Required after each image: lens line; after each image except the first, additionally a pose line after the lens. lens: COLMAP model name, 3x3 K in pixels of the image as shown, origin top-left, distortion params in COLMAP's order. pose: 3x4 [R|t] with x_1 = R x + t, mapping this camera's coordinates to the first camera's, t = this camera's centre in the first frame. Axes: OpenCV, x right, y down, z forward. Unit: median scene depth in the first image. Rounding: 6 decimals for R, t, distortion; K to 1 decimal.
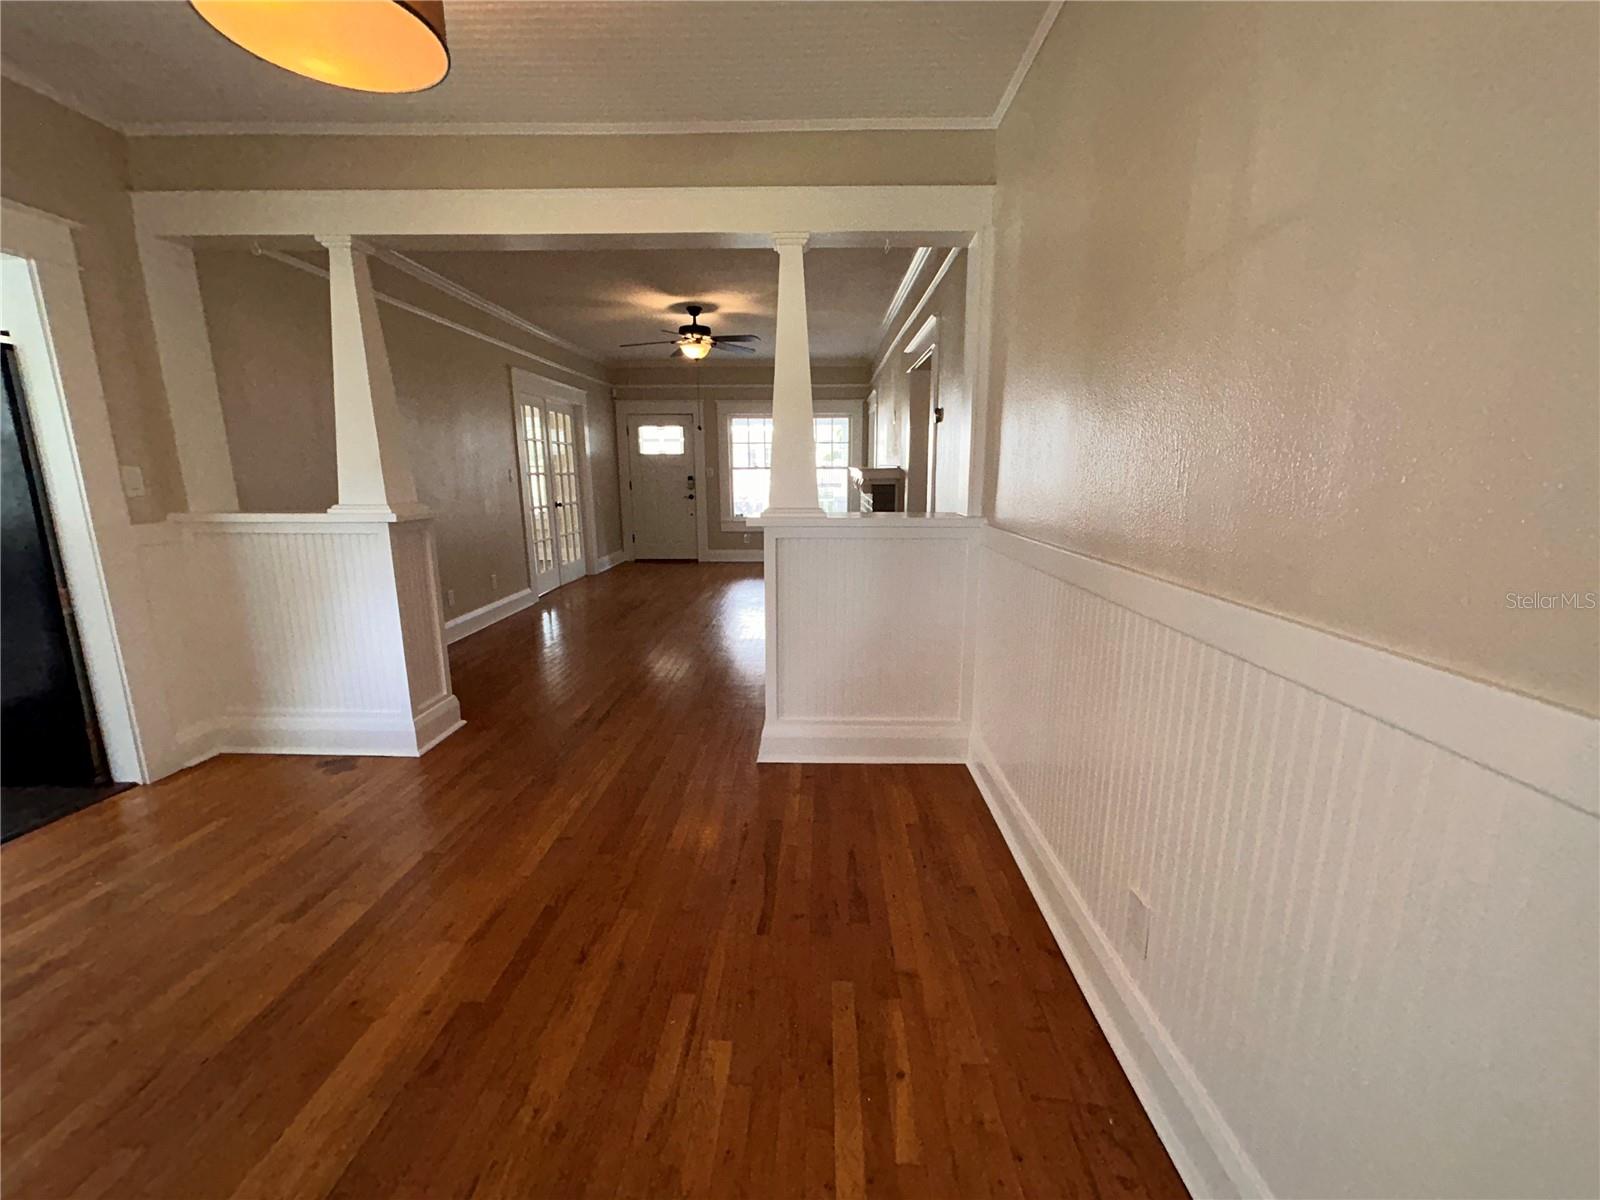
lens RADIAL K [[640.4, 0, 800.0], [0, 640.4, 600.0], [0, 0, 1]] dist [-0.000111, -0.000009]
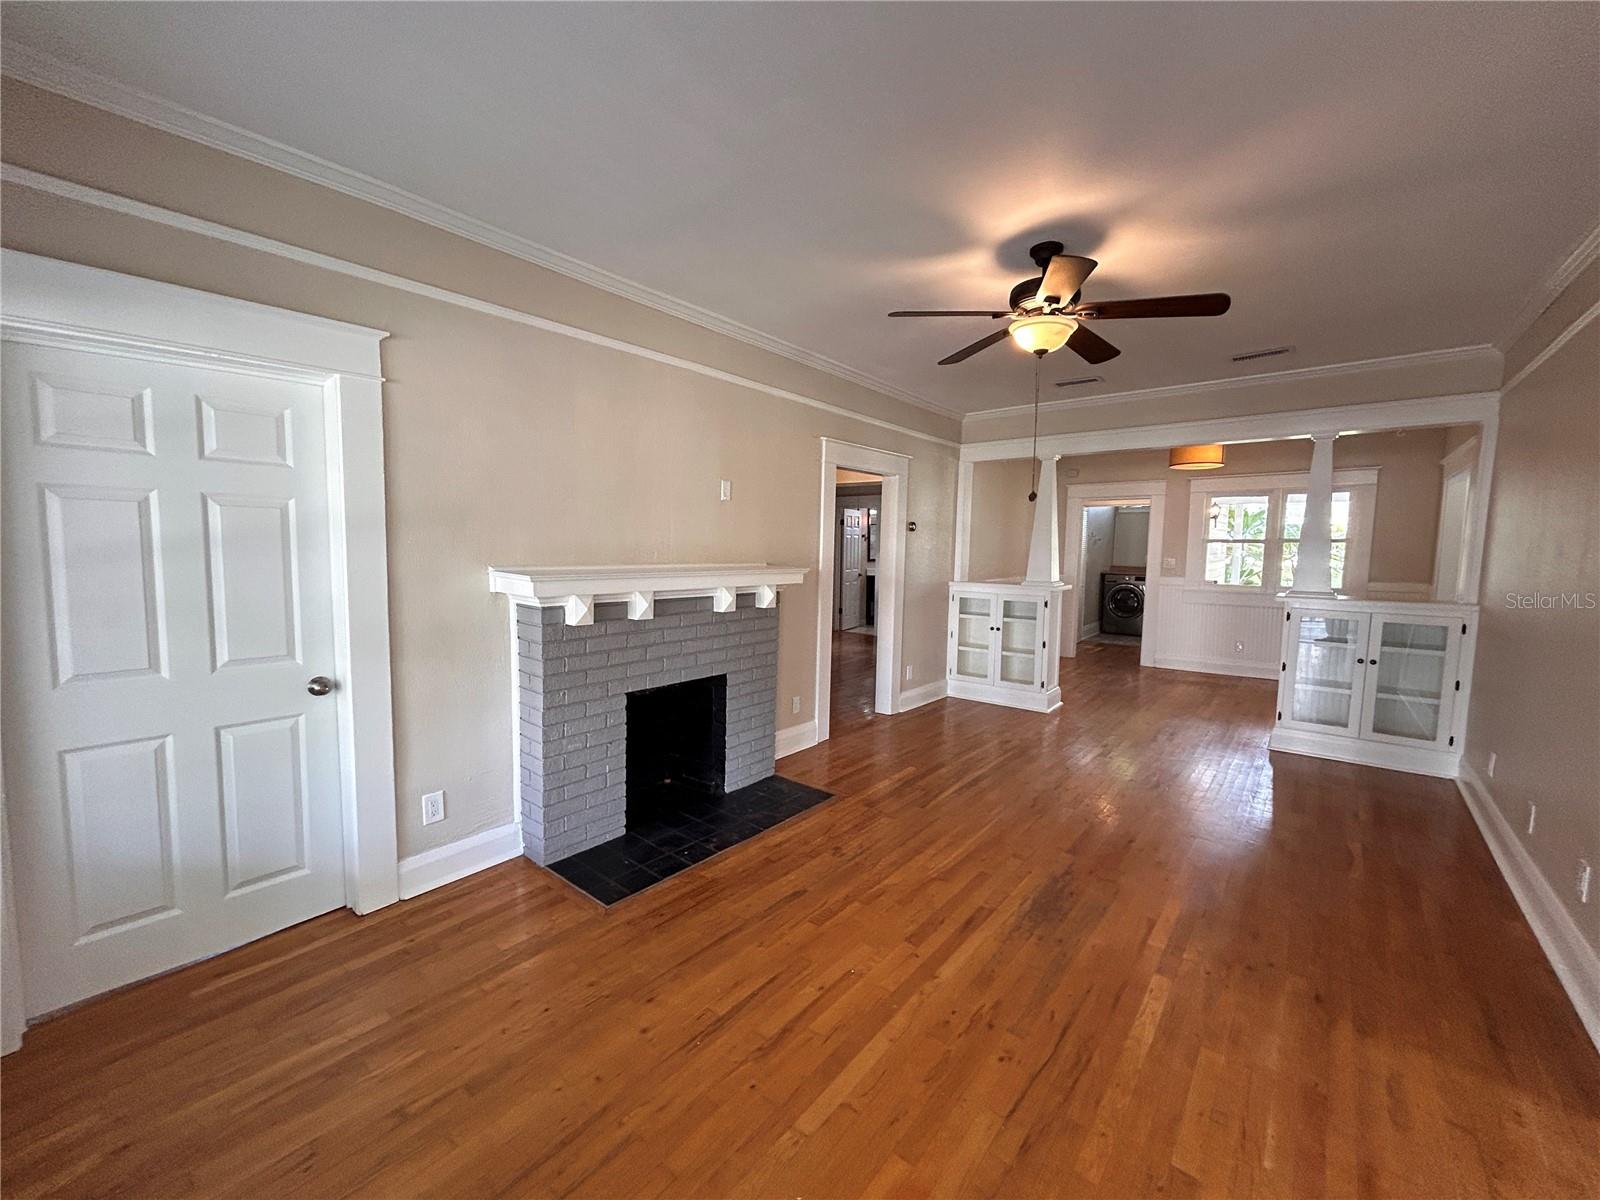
lens RADIAL K [[640.4, 0, 800.0], [0, 640.4, 600.0], [0, 0, 1]] dist [-0.000111, -0.000009]
pose [[-0.789788, -0.056929, 0.610733, -0.247540], [0.117452, 0.963223, 0.241673, -0.257708], [-0.602030, 0.262602, -0.754056, 1.168692]]
